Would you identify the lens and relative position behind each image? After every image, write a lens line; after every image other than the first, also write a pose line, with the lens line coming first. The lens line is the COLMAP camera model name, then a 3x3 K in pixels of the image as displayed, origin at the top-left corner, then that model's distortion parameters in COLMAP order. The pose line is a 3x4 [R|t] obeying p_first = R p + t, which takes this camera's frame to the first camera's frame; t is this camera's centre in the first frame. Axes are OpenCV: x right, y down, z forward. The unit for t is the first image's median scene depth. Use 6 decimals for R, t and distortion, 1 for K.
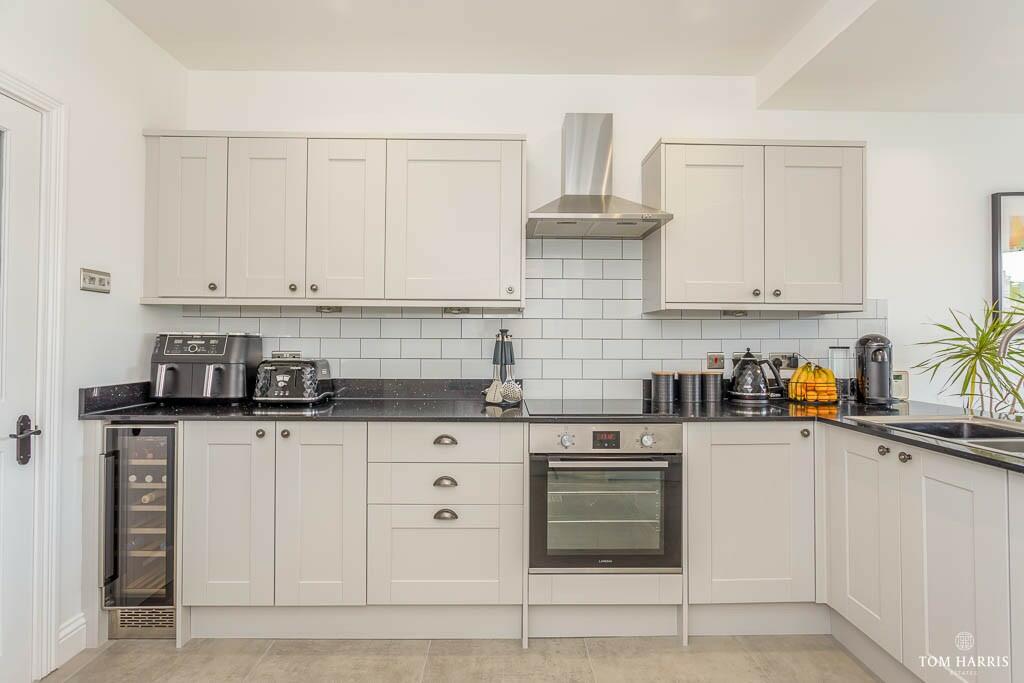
lens RADIAL K [[491.7, 0, 515.7], [0, 491.7, 340.0], [0, 0, 1]] dist [-0.018868, 0.006020]
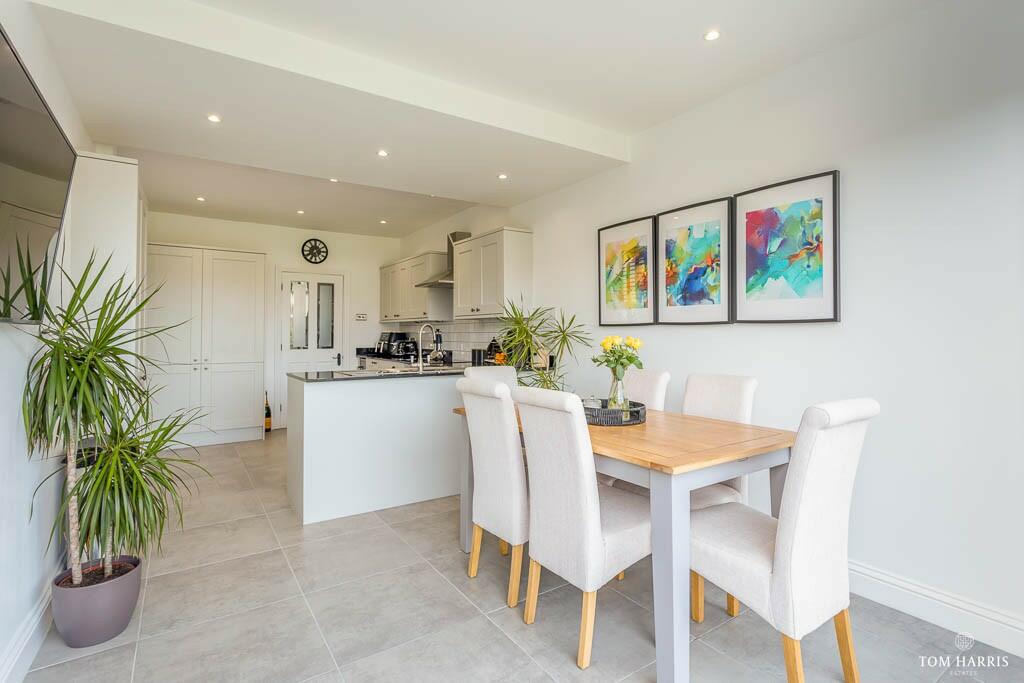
lens RADIAL K [[491.7, 0, 516.0], [0, 491.7, 338.5], [0, 0, 1]] dist [-0.018868, 0.006020]
pose [[0.551254, 0.003664, -0.834329, 2.328030], [0.001779, 0.999983, 0.005566, 0.012656], [0.834335, -0.004553, 0.551238, -0.006541]]
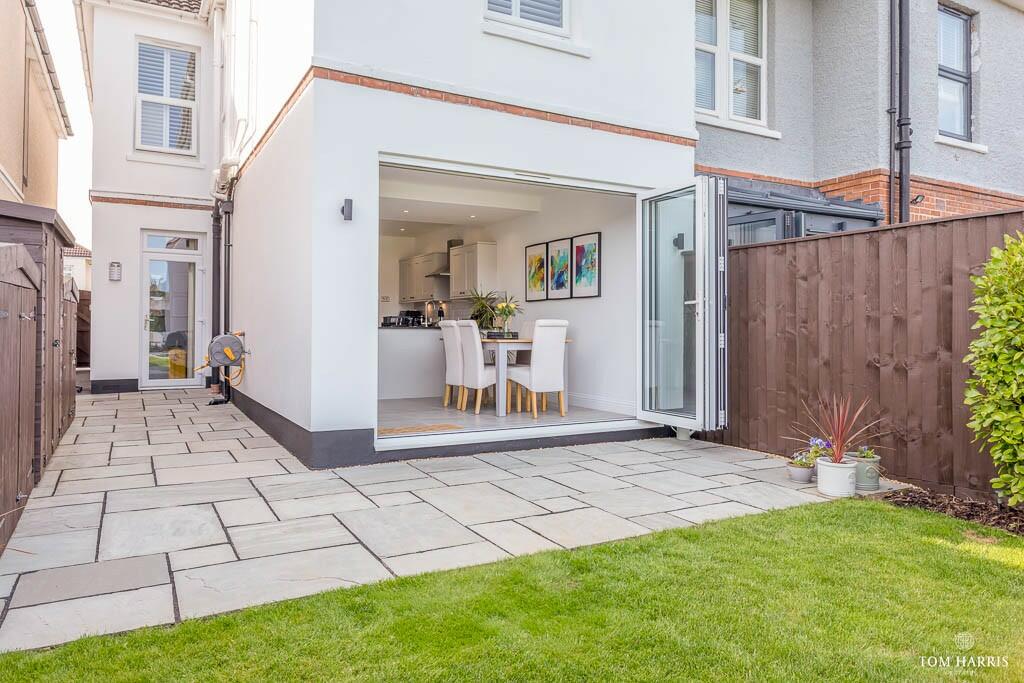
lens RADIAL K [[680.1, 0, 511.6], [0, 680.1, 333.5], [0, 0, 1]] dist [-0.004919, 0.000722]
pose [[0.473405, 0.004903, -0.880831, 4.578195], [-0.000739, 0.999986, 0.005169, 0.147225], [0.880845, -0.001796, 0.473402, -0.830152]]
